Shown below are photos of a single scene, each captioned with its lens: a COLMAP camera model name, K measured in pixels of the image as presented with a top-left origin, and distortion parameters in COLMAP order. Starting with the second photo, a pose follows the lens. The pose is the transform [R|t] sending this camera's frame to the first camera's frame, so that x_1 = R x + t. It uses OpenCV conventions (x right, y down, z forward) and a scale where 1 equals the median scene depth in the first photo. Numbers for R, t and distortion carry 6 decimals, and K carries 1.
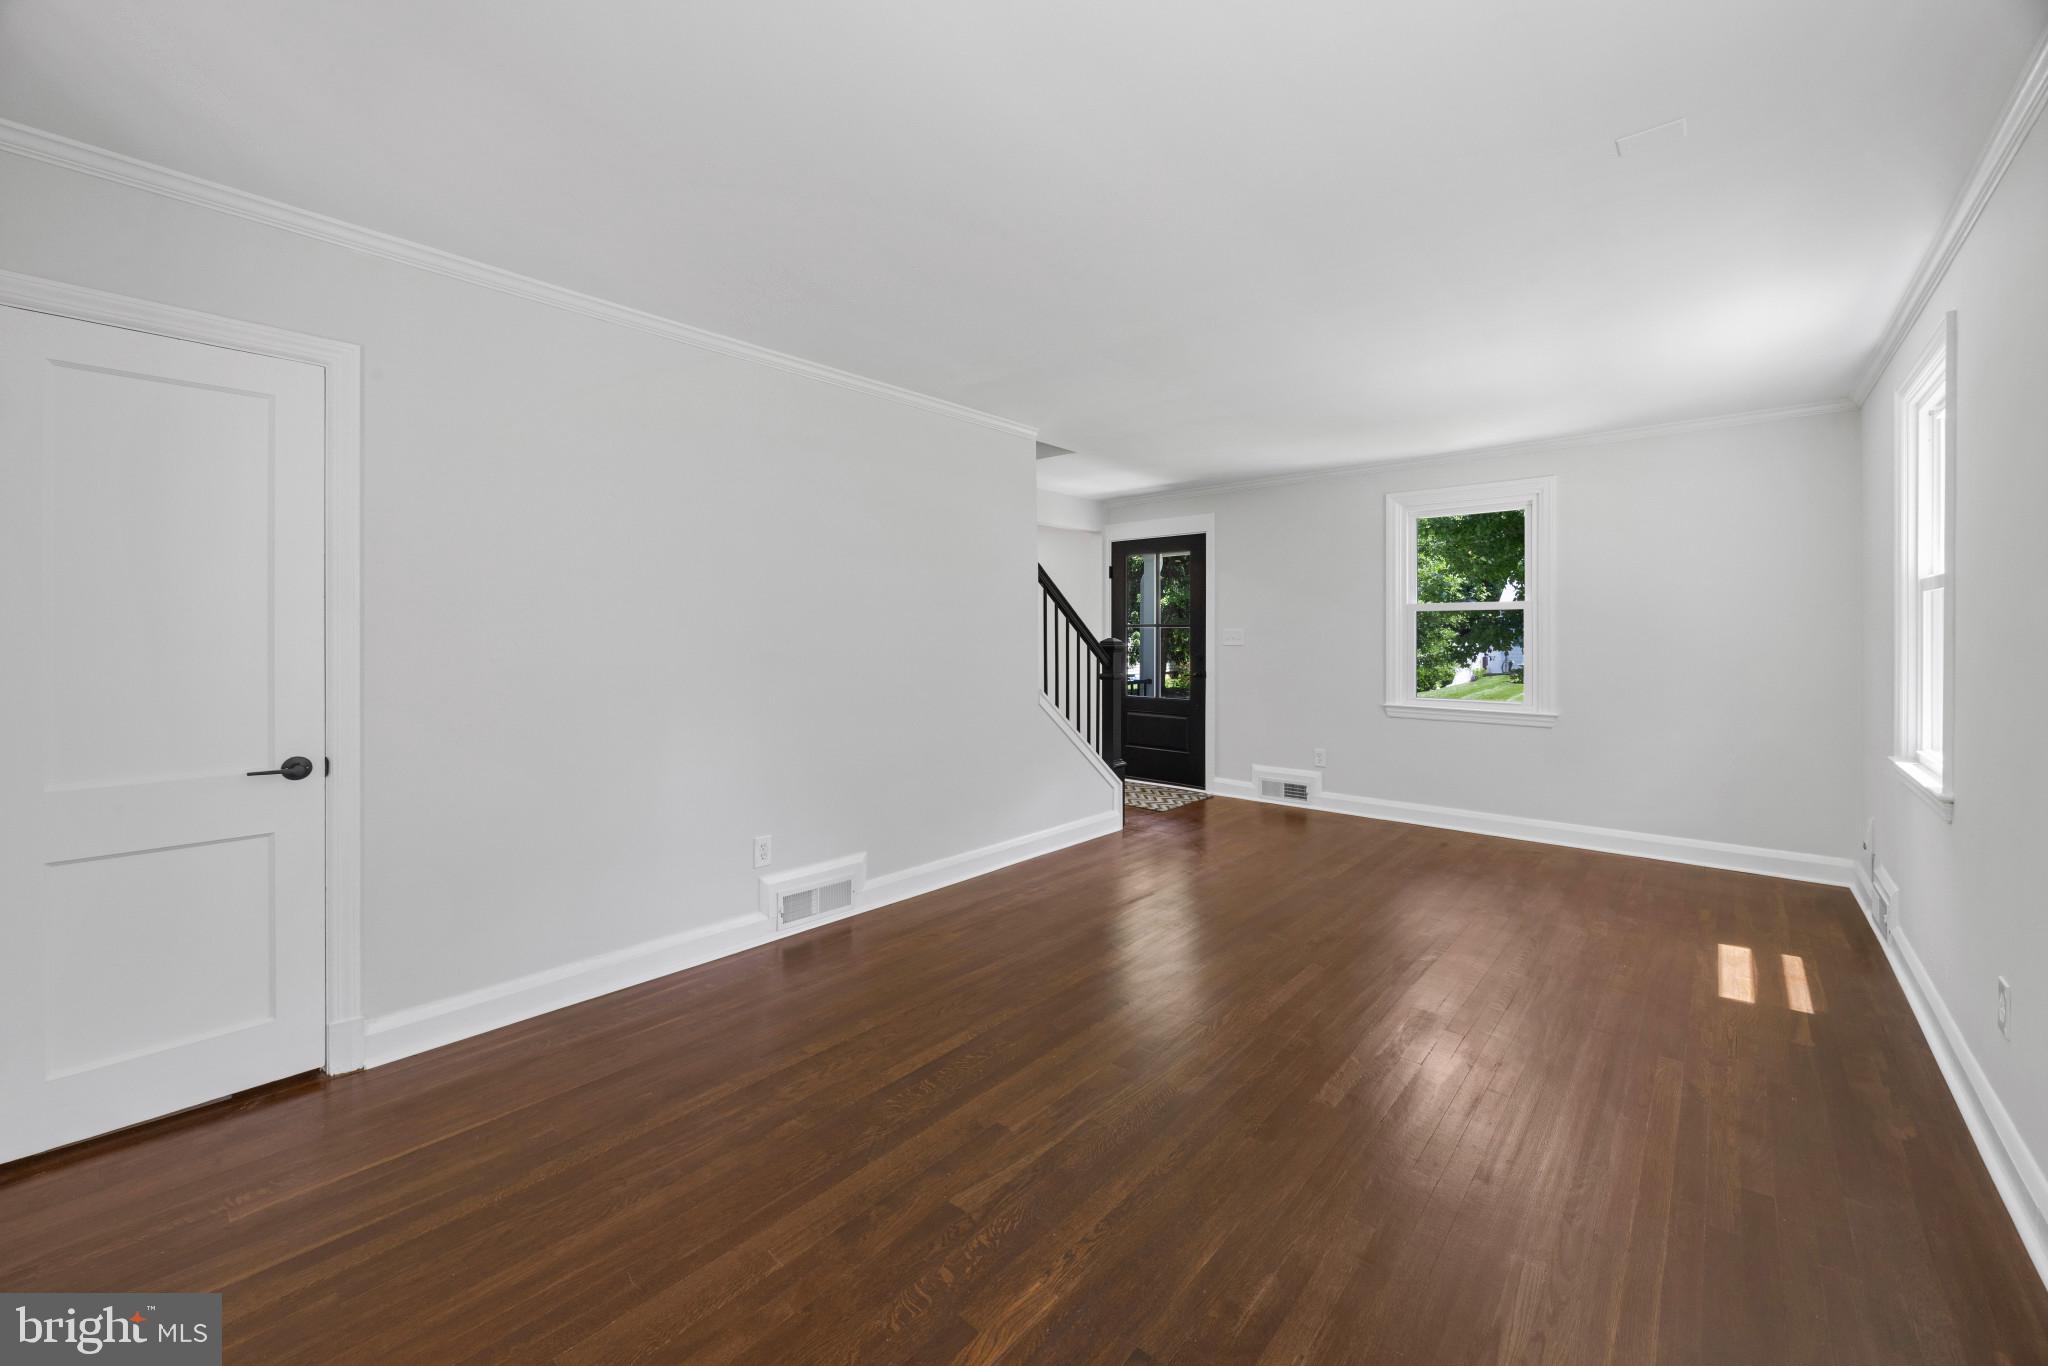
lens RADIAL K [[782.2, 0, 1019.1], [0, 782.2, 636.4], [0, 0, 1]] dist [-0.002059, -0.000160]
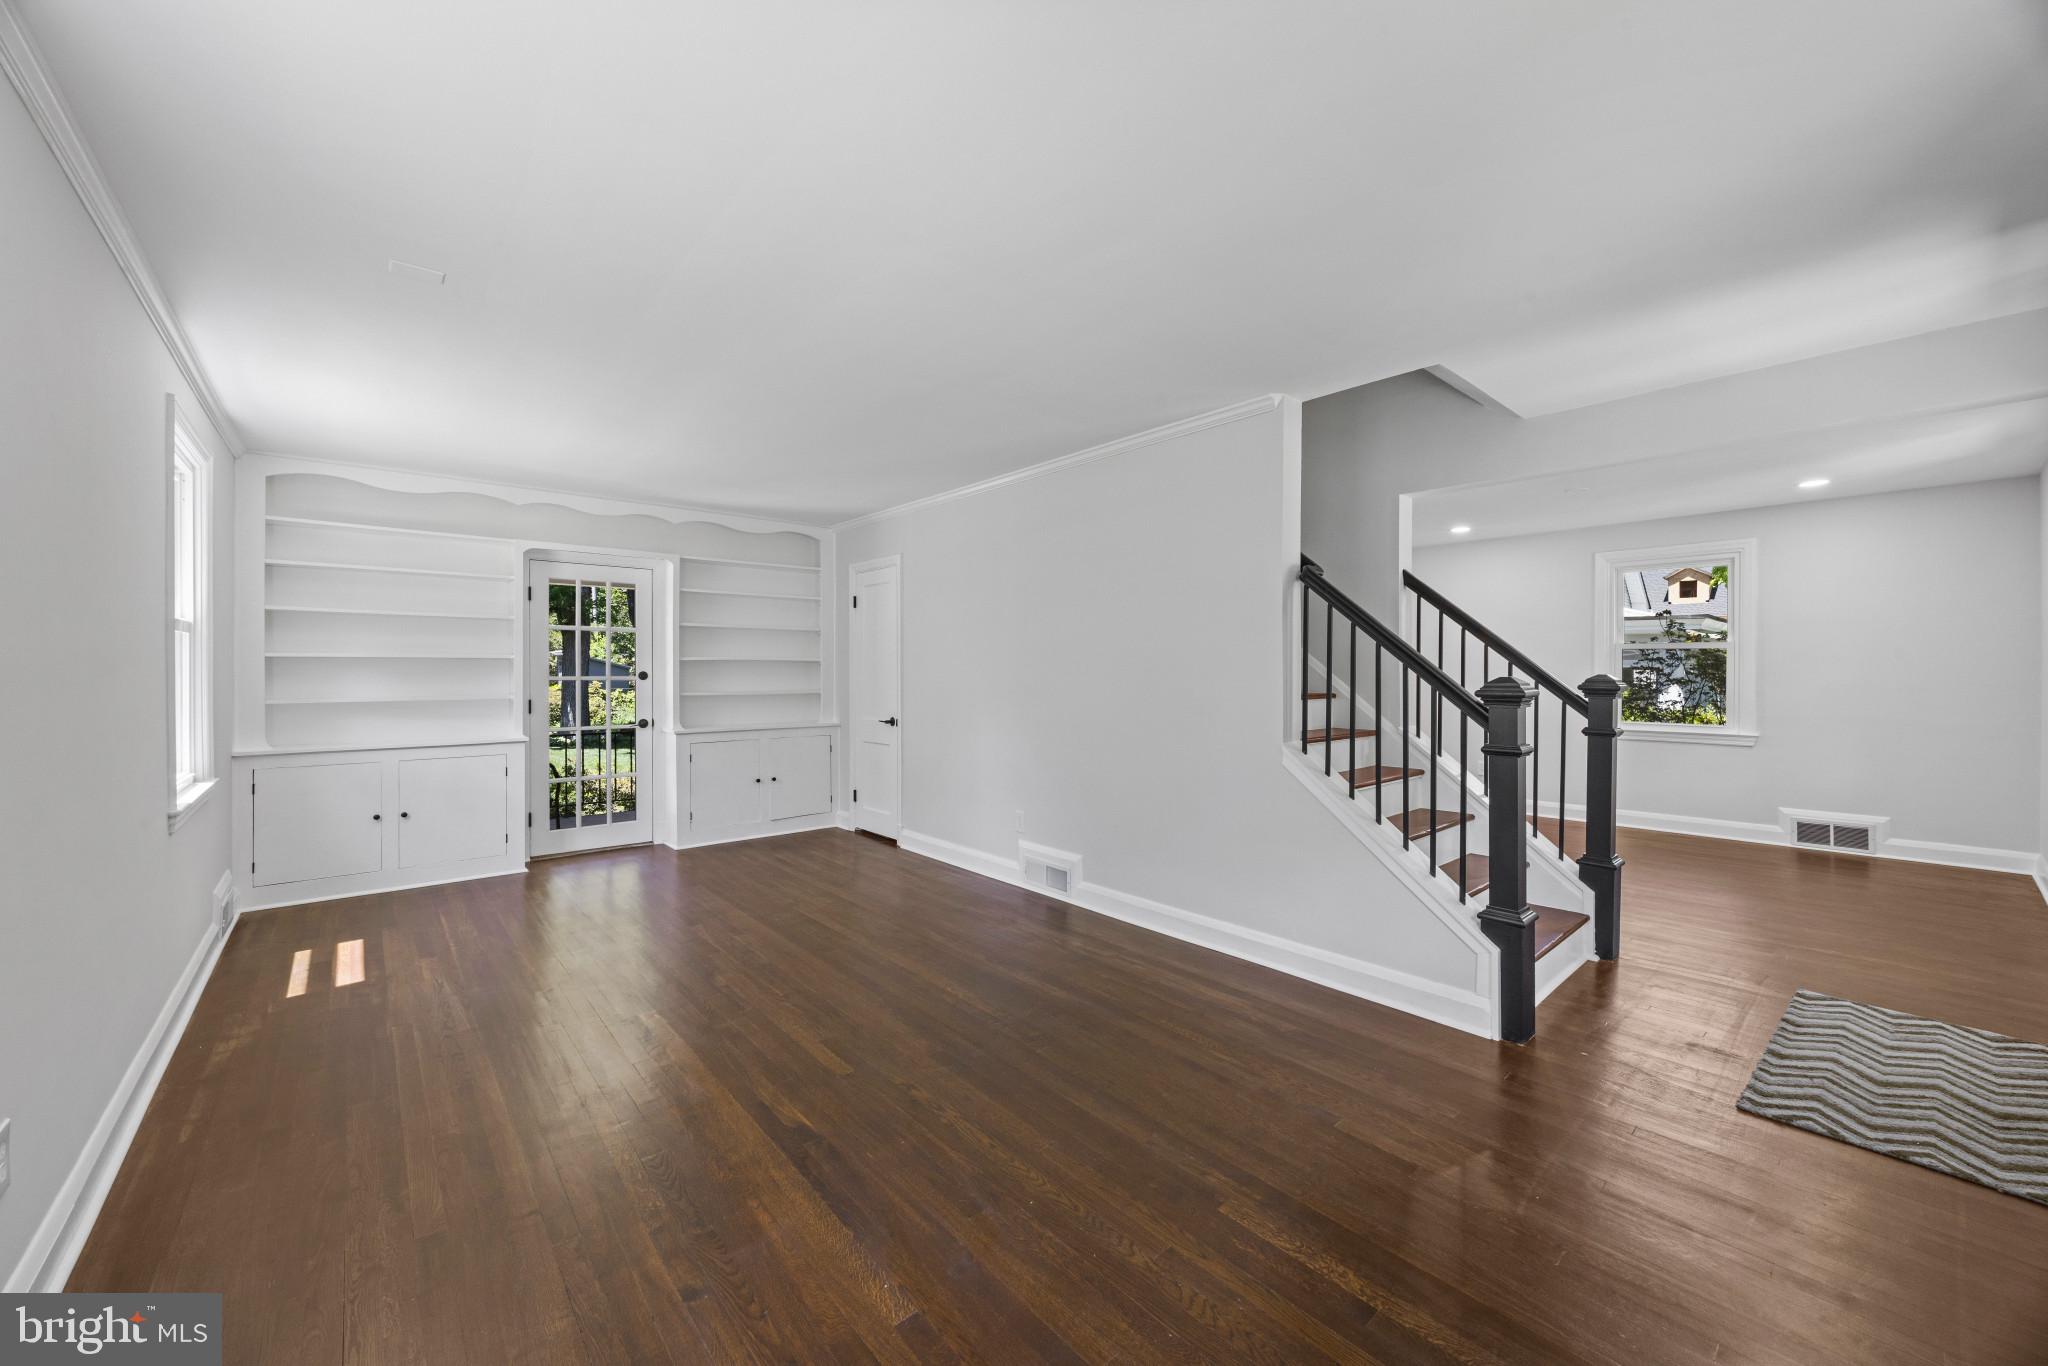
lens RADIAL K [[782.2, 0, 1028.0], [0, 782.2, 673.7], [0, 0, 1]] dist [-0.002059, -0.000160]
pose [[-0.125908, 0.004944, -0.992030, 1.457874], [0.001705, 0.999987, 0.004768, -0.001097], [0.992040, -0.001091, -0.125915, 1.611740]]
